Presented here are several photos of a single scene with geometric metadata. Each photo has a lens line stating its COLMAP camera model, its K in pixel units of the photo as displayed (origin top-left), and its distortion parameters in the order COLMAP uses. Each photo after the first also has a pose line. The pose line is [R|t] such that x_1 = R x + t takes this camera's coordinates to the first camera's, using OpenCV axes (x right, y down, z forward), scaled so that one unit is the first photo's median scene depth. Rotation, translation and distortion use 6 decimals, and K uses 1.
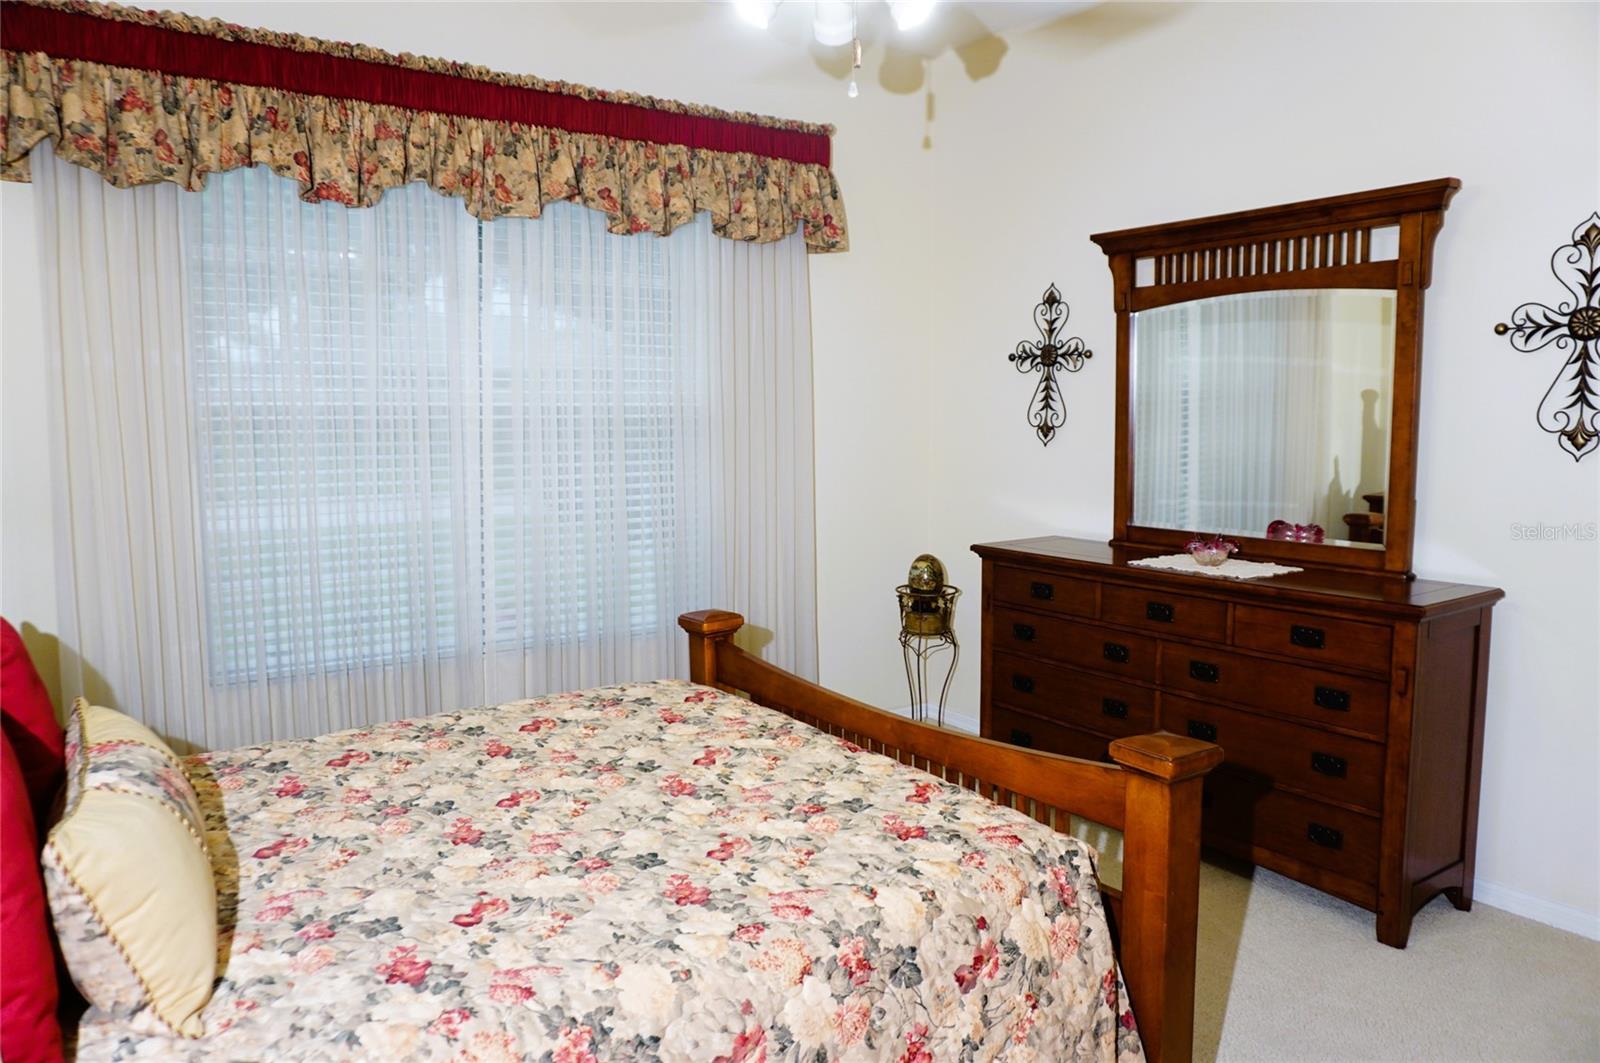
lens RADIAL K [[1092.3, 0, 803.4], [0, 1092.3, 533.3], [0, 0, 1]] dist [-0.054978, 0.042790]
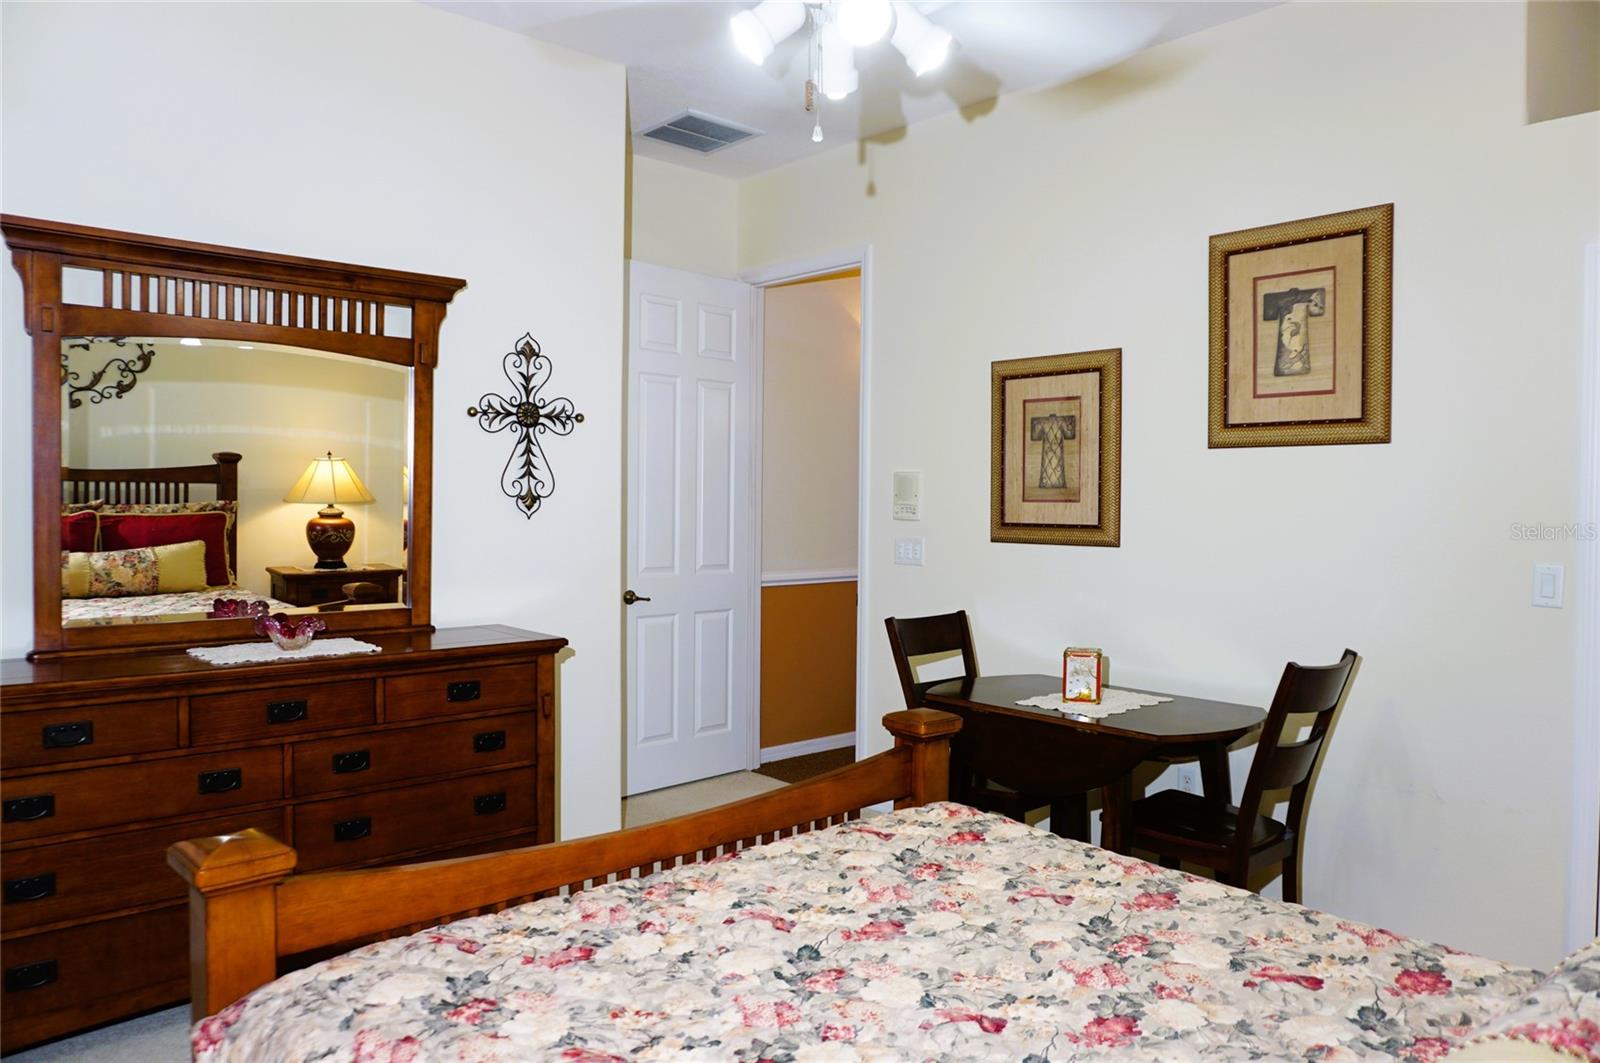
lens RADIAL K [[1102.3, 0, 798.7], [0, 1102.3, 574.4], [0, 0, 1]] dist [-0.000847, -0.000475]
pose [[-0.096247, -0.072288, 0.992729, -0.630417], [0.099363, 0.991680, 0.081845, -0.073434], [-0.990386, 0.106518, -0.088264, 0.763733]]
